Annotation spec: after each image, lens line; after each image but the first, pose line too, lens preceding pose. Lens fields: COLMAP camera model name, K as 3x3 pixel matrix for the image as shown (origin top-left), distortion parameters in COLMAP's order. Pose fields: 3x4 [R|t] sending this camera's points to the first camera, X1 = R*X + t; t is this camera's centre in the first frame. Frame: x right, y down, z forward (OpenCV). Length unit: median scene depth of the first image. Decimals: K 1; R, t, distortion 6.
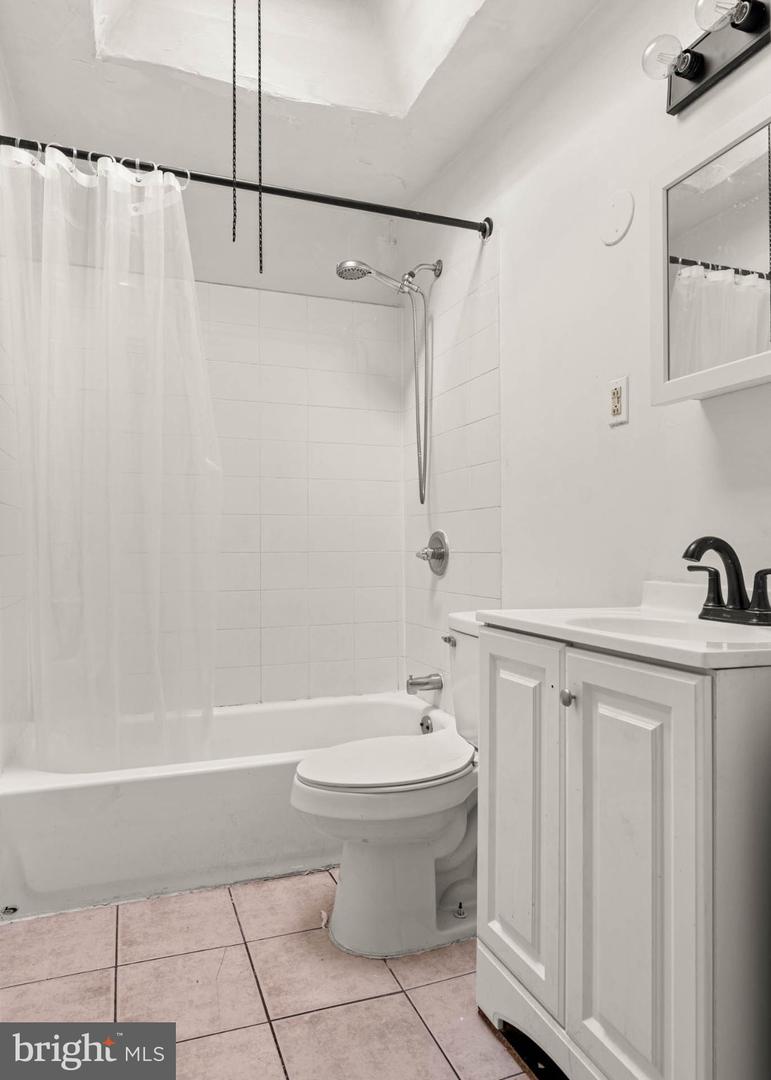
lens RADIAL K [[677.3, 0, 378.6], [0, 677.3, 542.0], [0, 0, 1]] dist [0.003350, -0.005967]
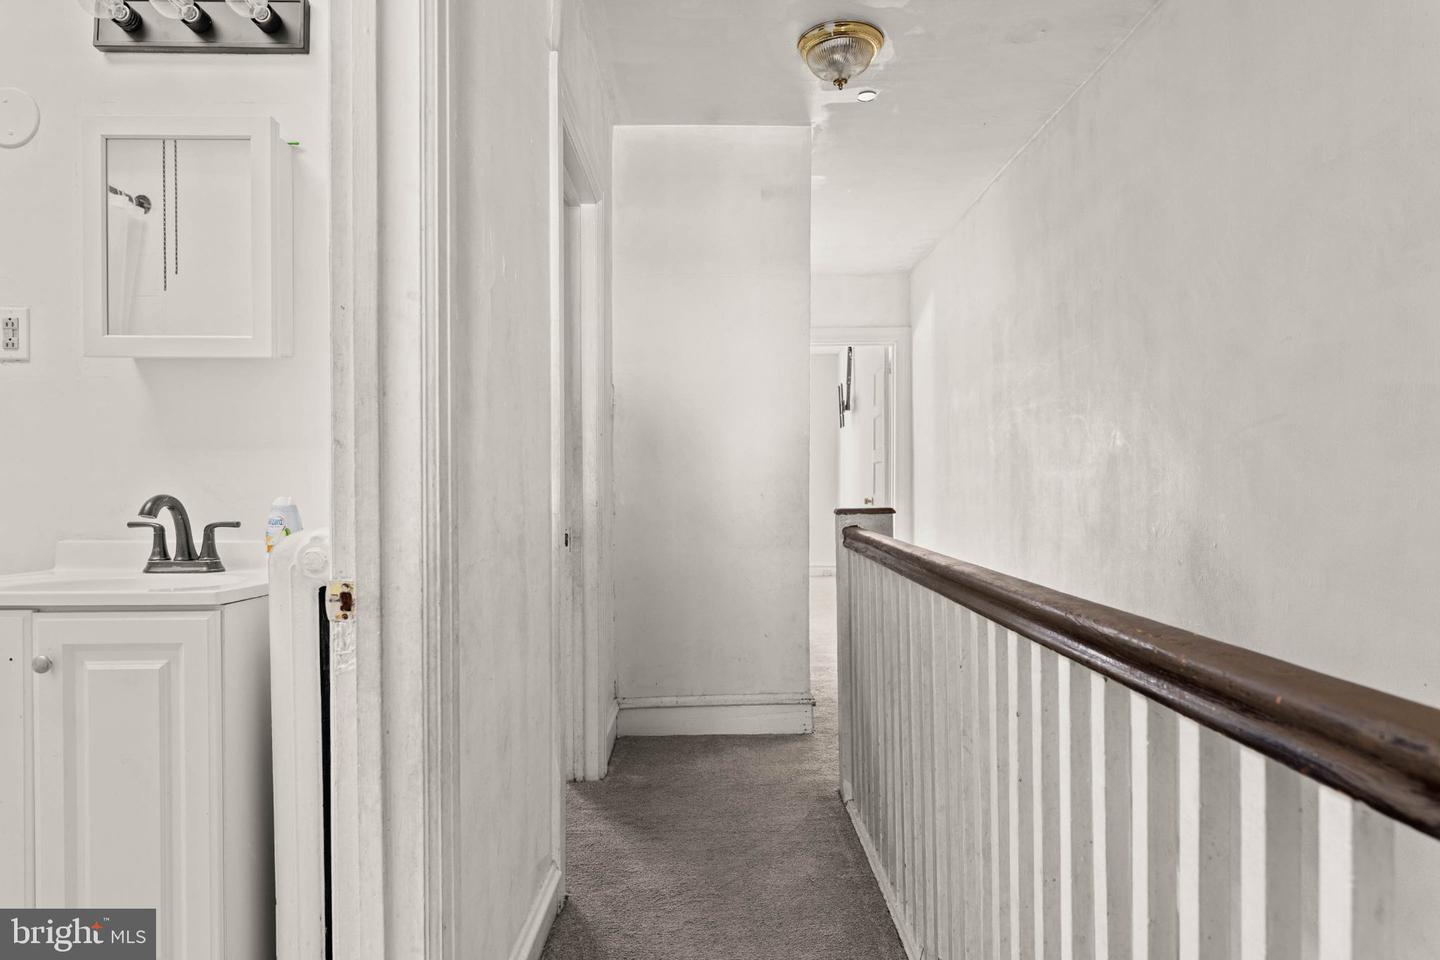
lens RADIAL K [[836.8, 0, 722.3], [0, 836.8, 486.6], [0, 0, 1]] dist [-0.003727, 0.001372]
pose [[0.342605, 0.000965, 0.939479, -0.327723], [-0.005831, 0.999982, 0.001099, -0.020037], [-0.939461, -0.005855, 0.342605, -0.205661]]
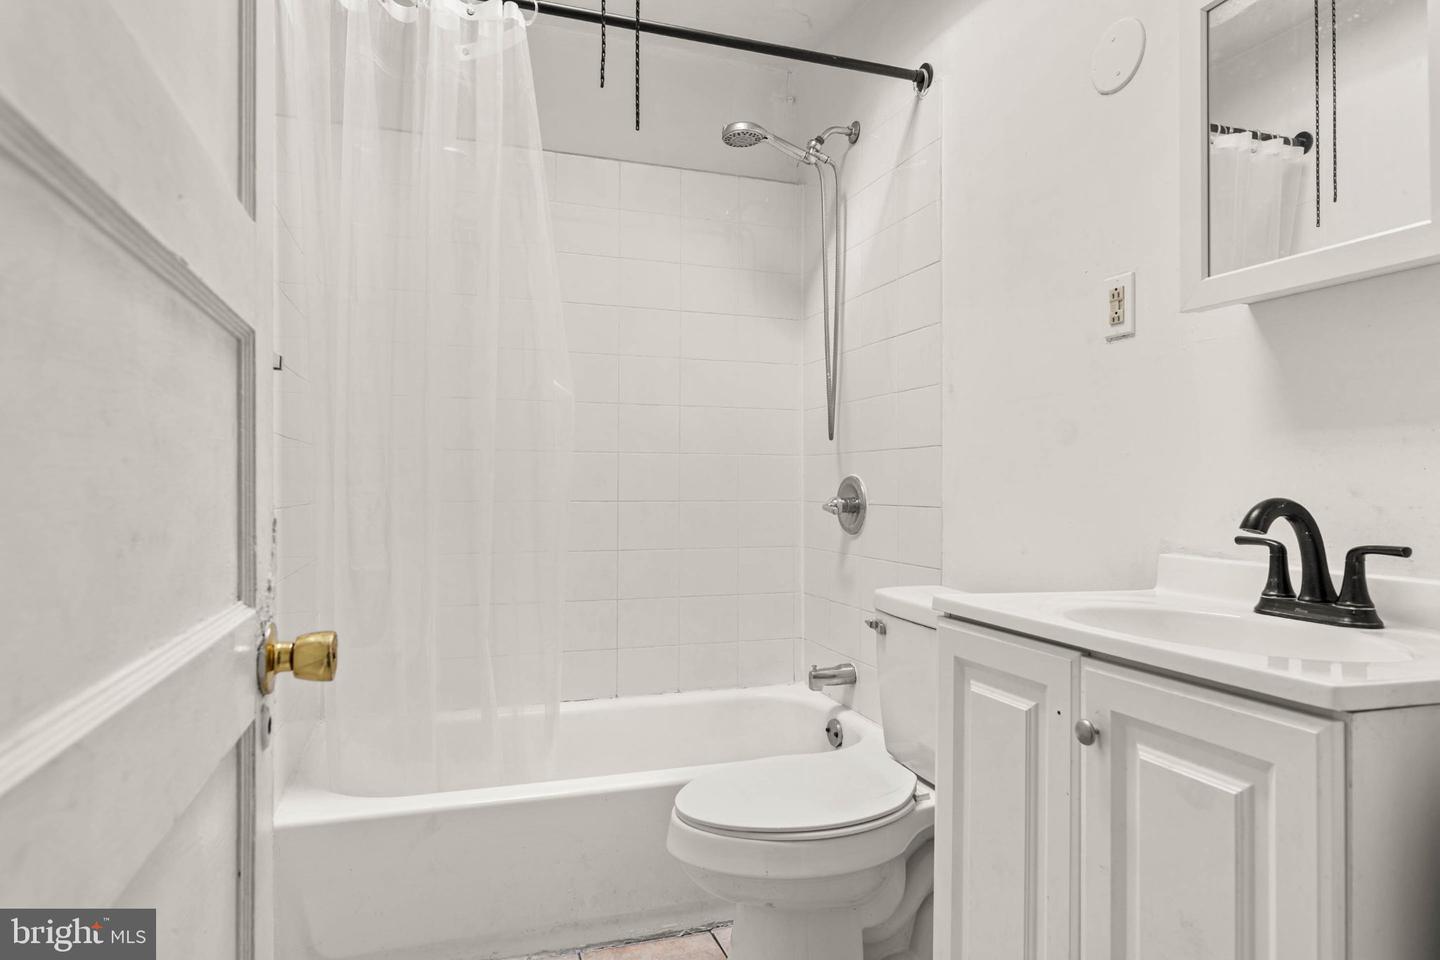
lens RADIAL K [[836.8, 0, 725.7], [0, 836.8, 473.3], [0, 0, 1]] dist [-0.003727, 0.001372]
pose [[0.999604, 0.008940, -0.026700, -0.044562], [-0.009163, 0.999924, -0.008244, -0.015651], [0.026624, 0.008486, 0.999610, 0.087222]]
